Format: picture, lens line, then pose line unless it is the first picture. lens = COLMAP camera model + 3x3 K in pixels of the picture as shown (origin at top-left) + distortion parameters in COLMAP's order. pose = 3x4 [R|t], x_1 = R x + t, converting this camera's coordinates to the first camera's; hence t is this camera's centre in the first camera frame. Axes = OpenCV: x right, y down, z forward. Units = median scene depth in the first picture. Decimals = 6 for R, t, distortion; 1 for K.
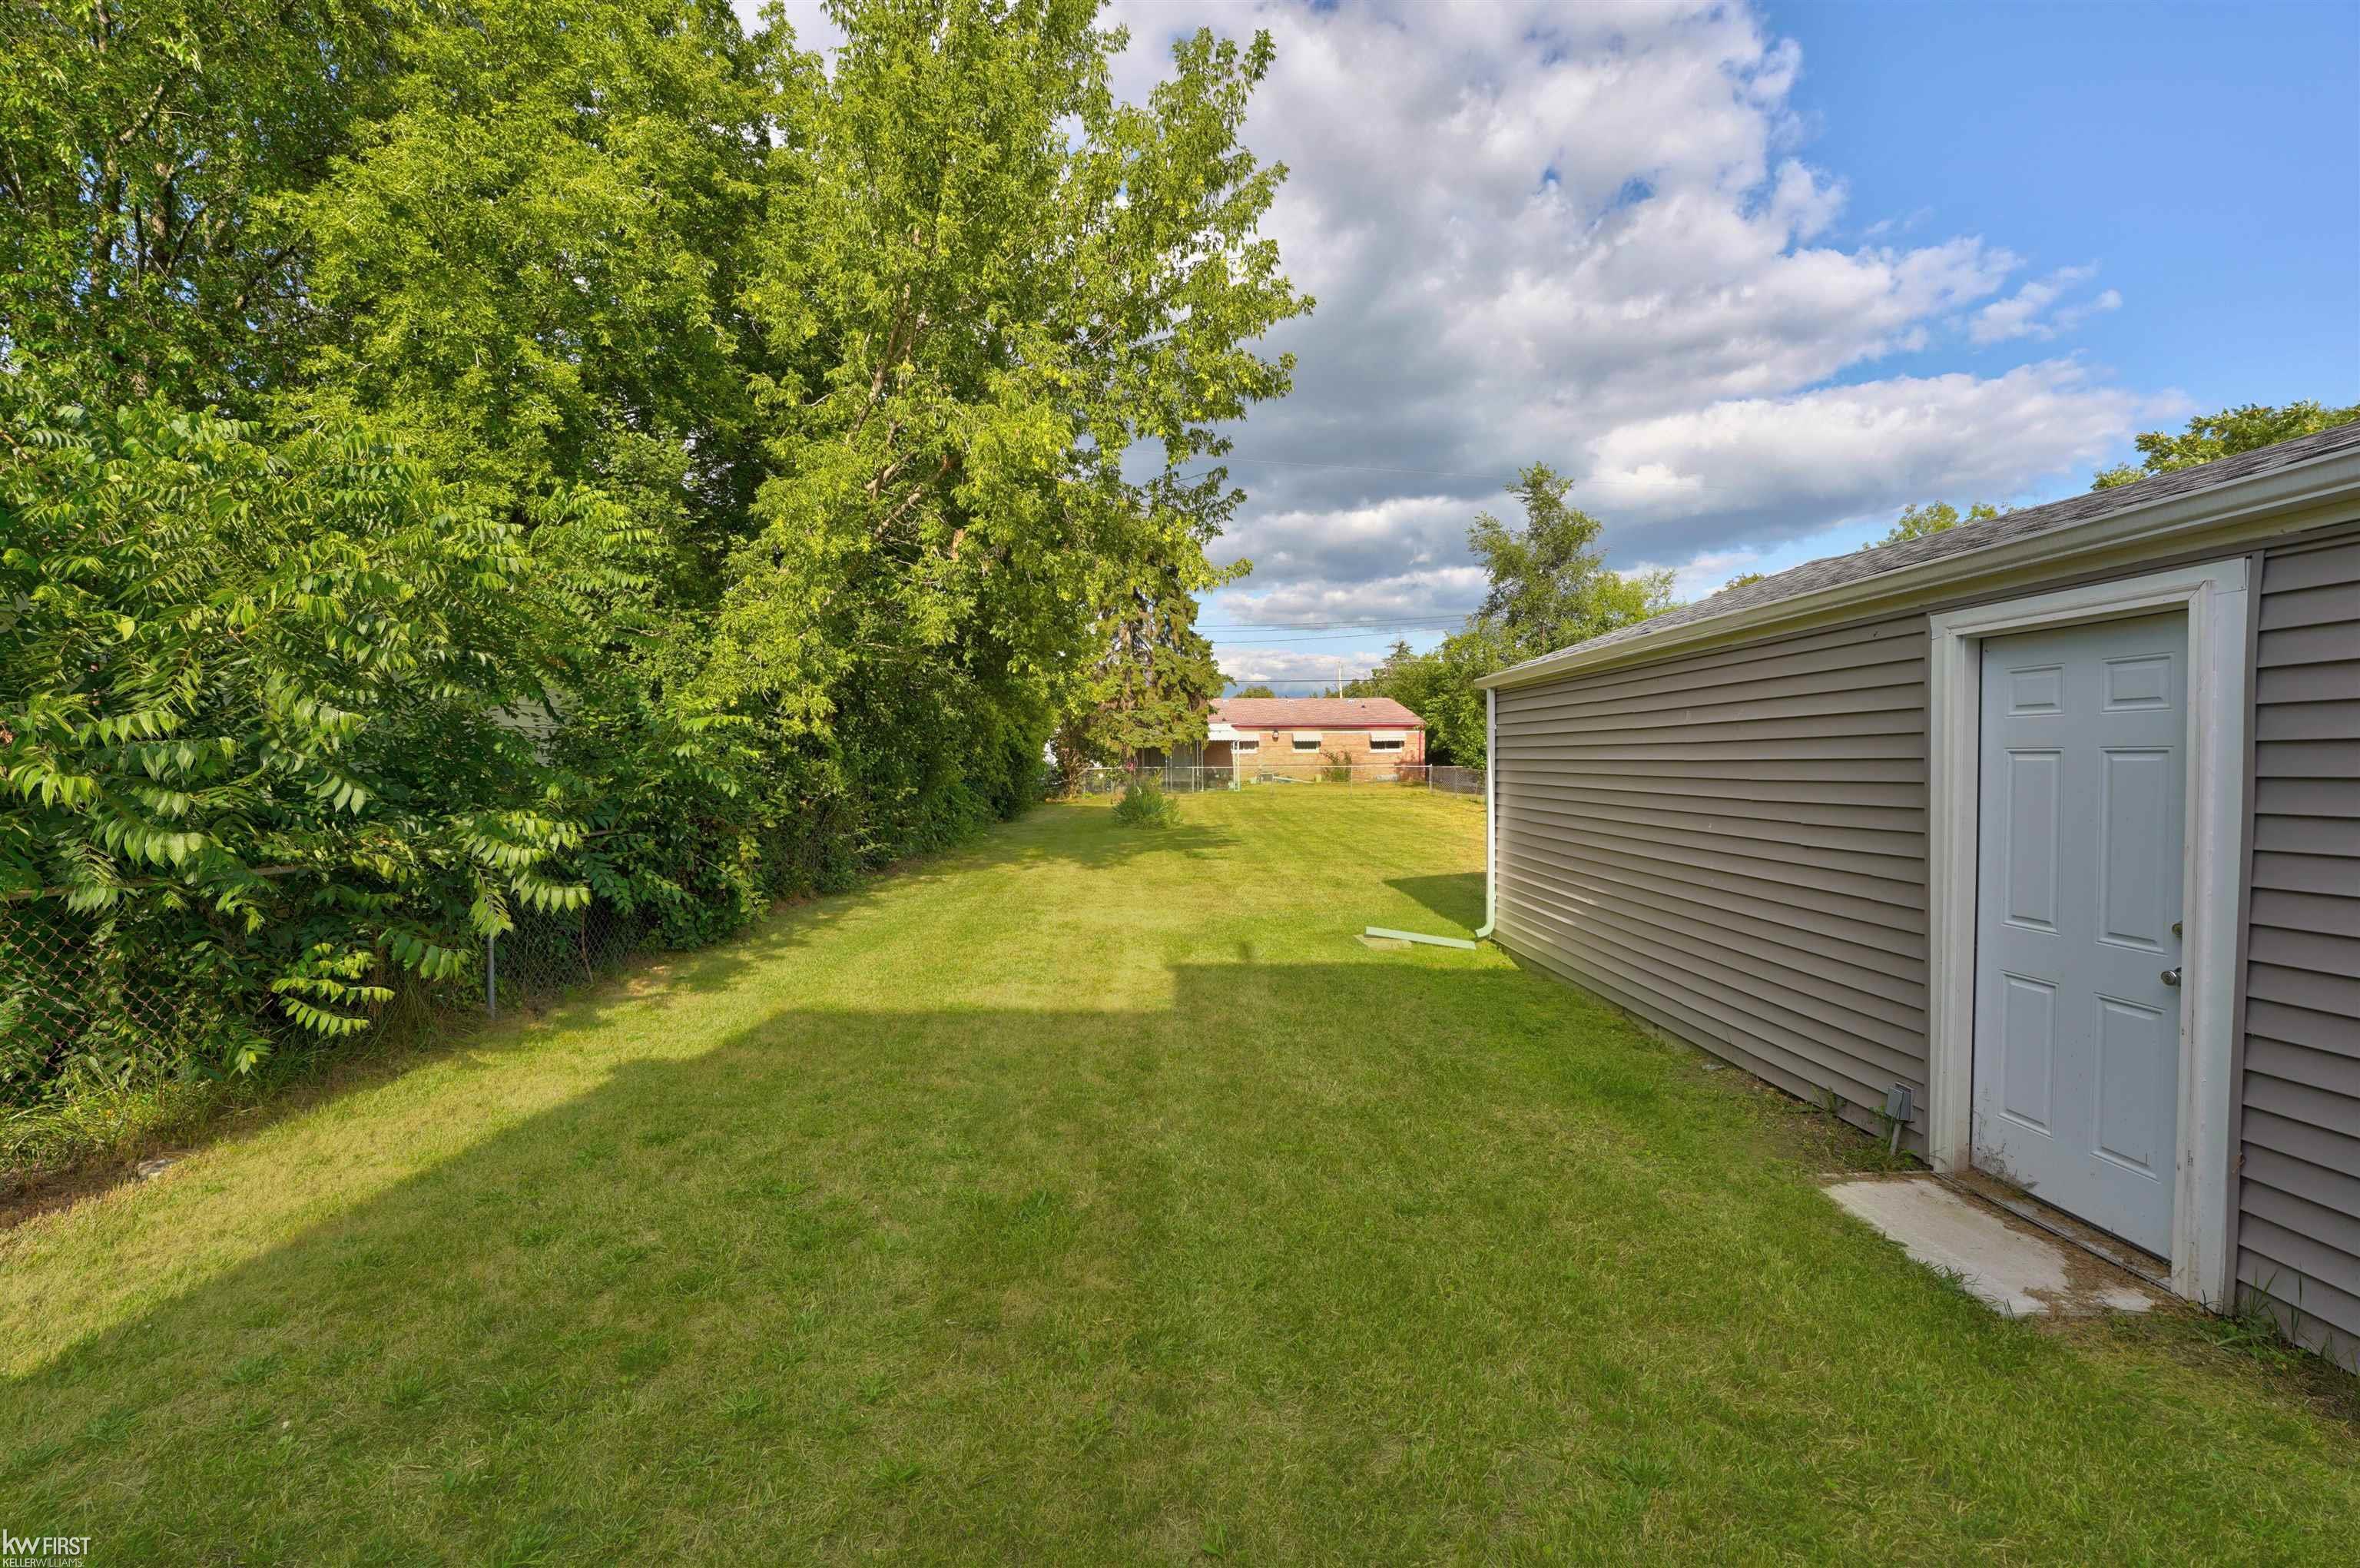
lens RADIAL K [[958.1, 0, 1180.0], [0, 958.1, 784.0], [0, 0, 1]] dist [0.000094, -0.029047]
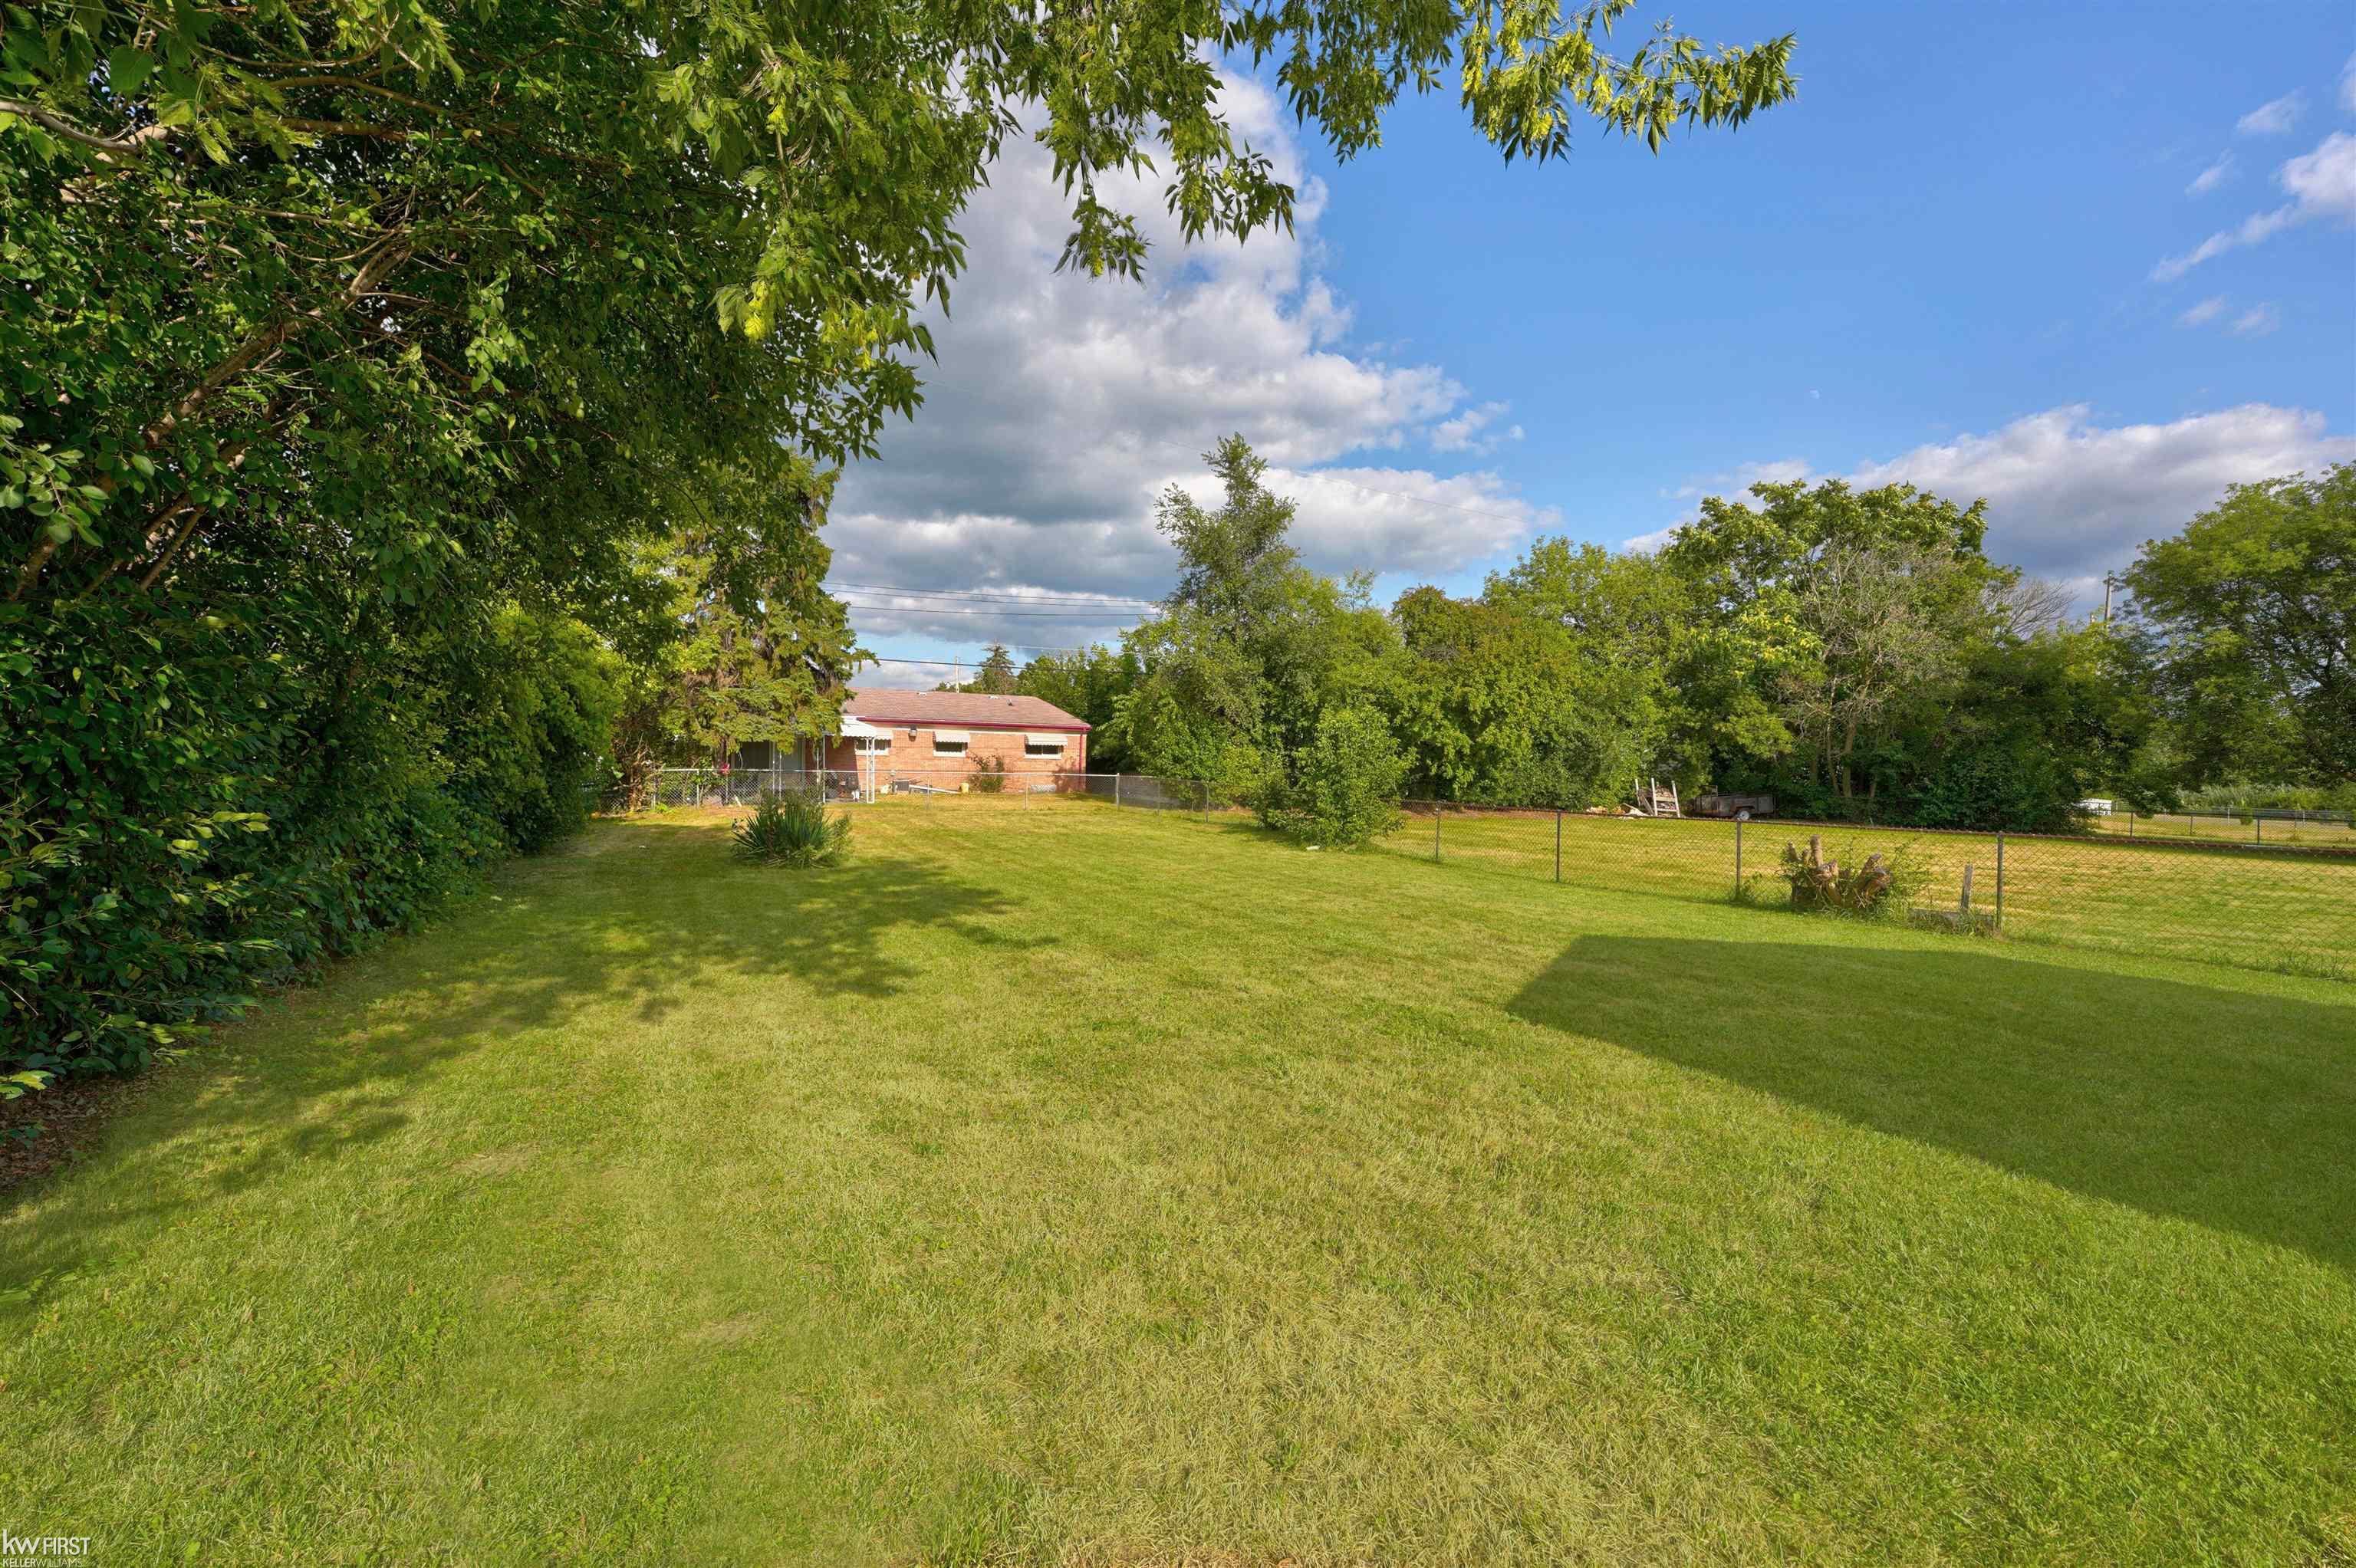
lens RADIAL K [[957.6, 0, 1176.3], [0, 957.6, 723.7], [0, 0, 1]] dist [-0.074787, -0.000042]
pose [[0.903332, 0.039927, 0.427080, -0.040562], [-0.008768, 0.997169, -0.074680, -0.001497], [-0.428853, 0.063716, 0.901124, 0.189809]]
